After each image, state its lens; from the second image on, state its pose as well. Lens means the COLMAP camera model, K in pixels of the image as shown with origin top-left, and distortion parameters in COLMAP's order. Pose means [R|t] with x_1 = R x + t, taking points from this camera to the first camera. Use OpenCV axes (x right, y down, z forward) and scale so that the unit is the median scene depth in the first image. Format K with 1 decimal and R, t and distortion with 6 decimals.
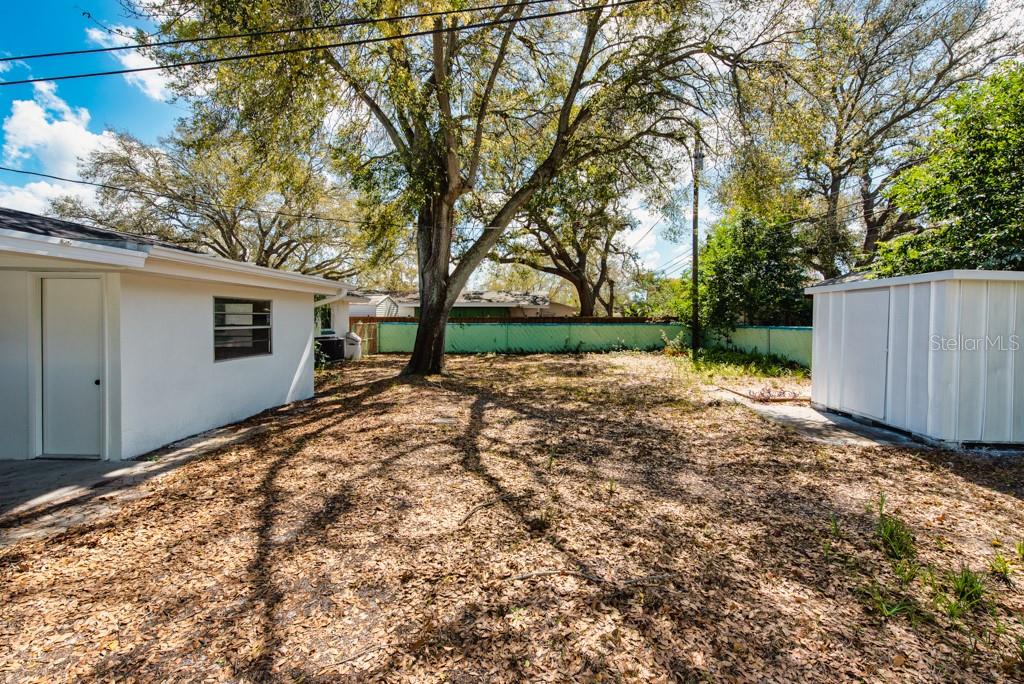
lens RADIAL K [[403.8, 0, 508.6], [0, 403.8, 332.1], [0, 0, 1]] dist [0.015213, -0.003602]
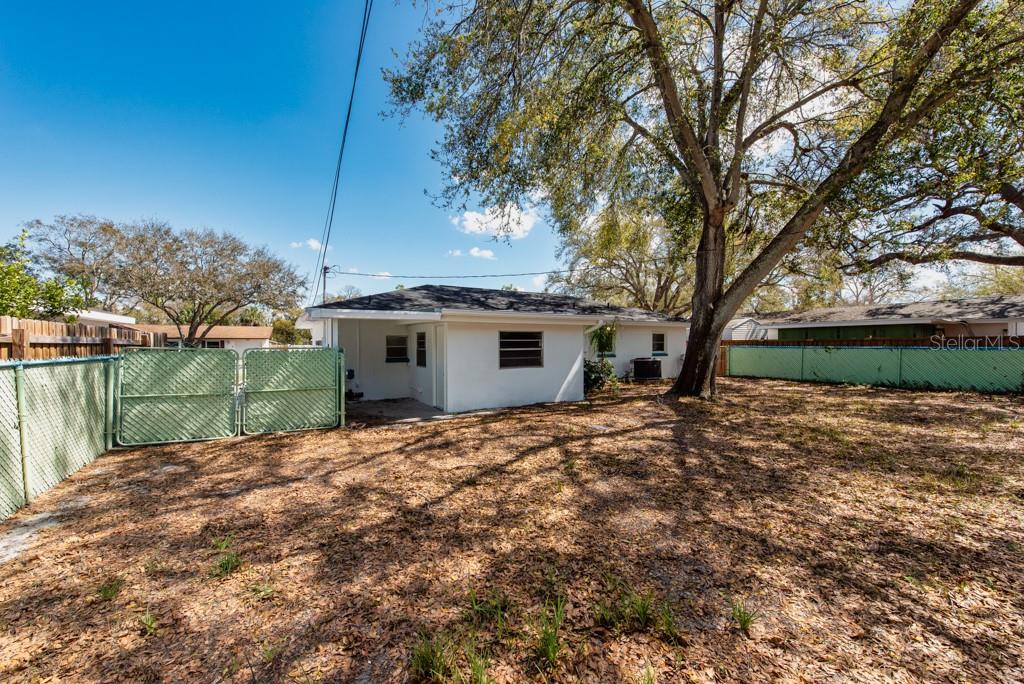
lens RADIAL K [[384.0, 0, 537.5], [0, 384.0, 345.1], [0, 0, 1]] dist [0.012849, 0.000060]
pose [[0.570095, -0.004349, -0.821567, 1.091880], [-0.017485, 0.999695, -0.017425, -0.003928], [0.821392, 0.024299, 0.569846, 0.306642]]
